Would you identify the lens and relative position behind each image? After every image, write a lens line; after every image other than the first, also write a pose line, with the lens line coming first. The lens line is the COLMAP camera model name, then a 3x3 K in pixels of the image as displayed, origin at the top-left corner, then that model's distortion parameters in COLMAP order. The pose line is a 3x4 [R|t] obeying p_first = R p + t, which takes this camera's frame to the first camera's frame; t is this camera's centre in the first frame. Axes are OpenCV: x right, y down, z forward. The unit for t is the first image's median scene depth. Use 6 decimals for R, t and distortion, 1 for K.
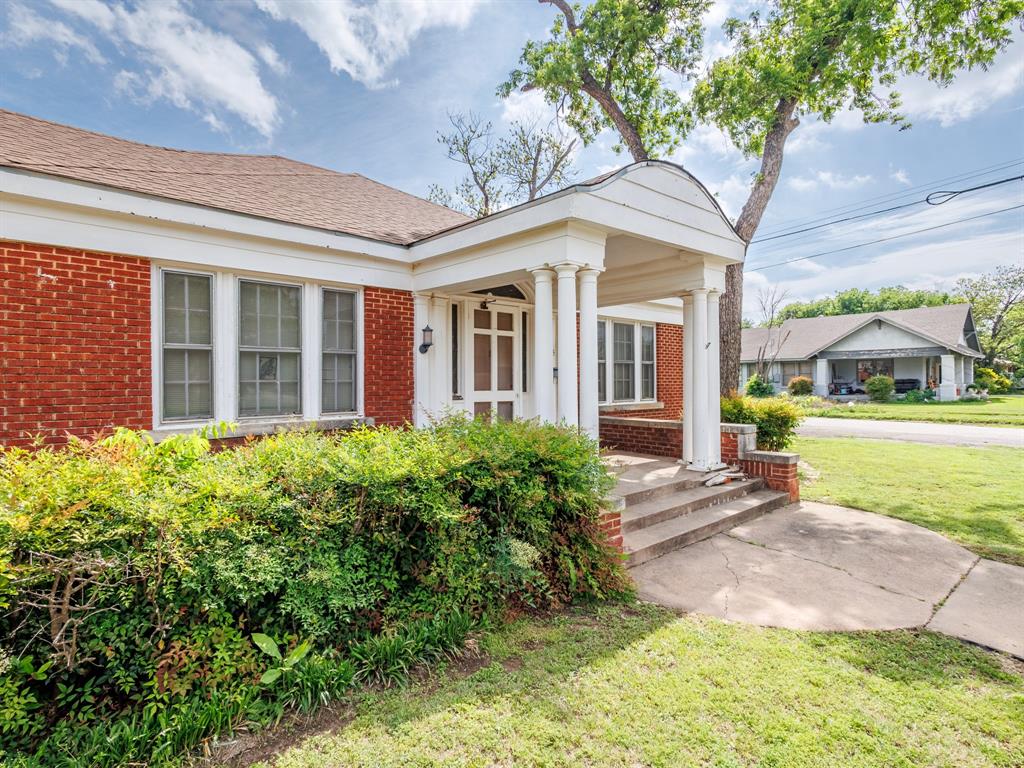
lens RADIAL K [[529.4, 0, 512.0], [0, 529.4, 384.0], [0, 0, 1]] dist [0.009770, 0.000799]
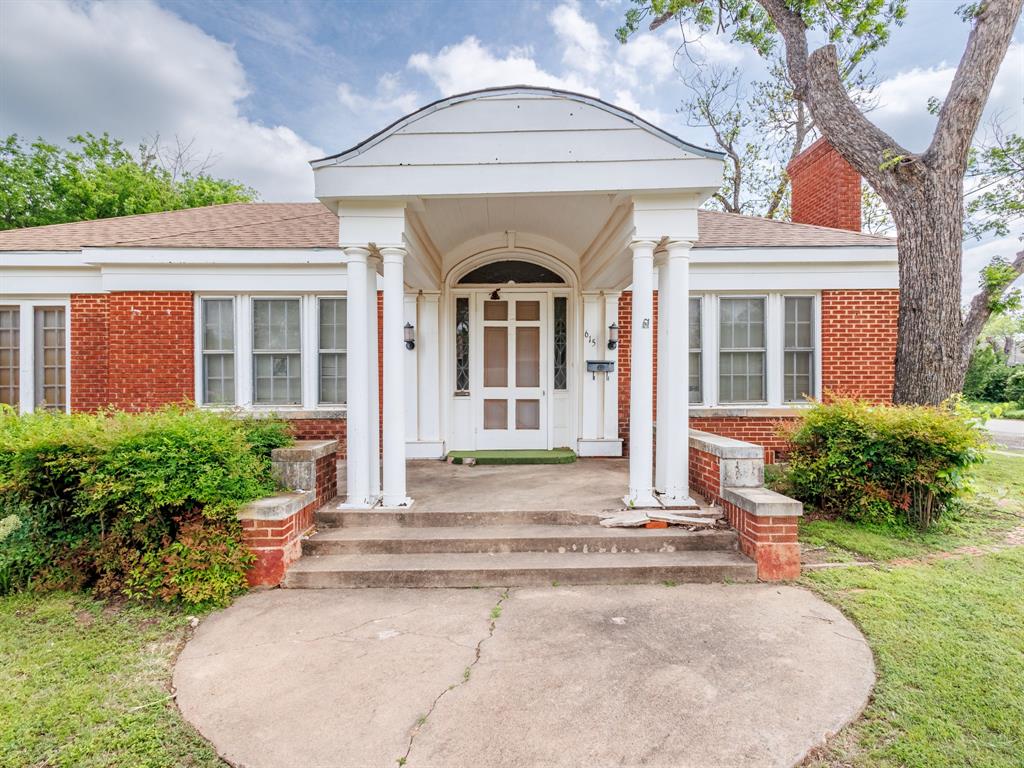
lens RADIAL K [[529.4, 0, 512.0], [0, 529.4, 384.0], [0, 0, 1]] dist [0.009770, 0.000799]
pose [[0.755335, 0.005205, -0.655319, 0.587614], [-0.001920, 0.999982, 0.005730, 0.001958], [0.655337, -0.003070, 0.755331, 0.316718]]
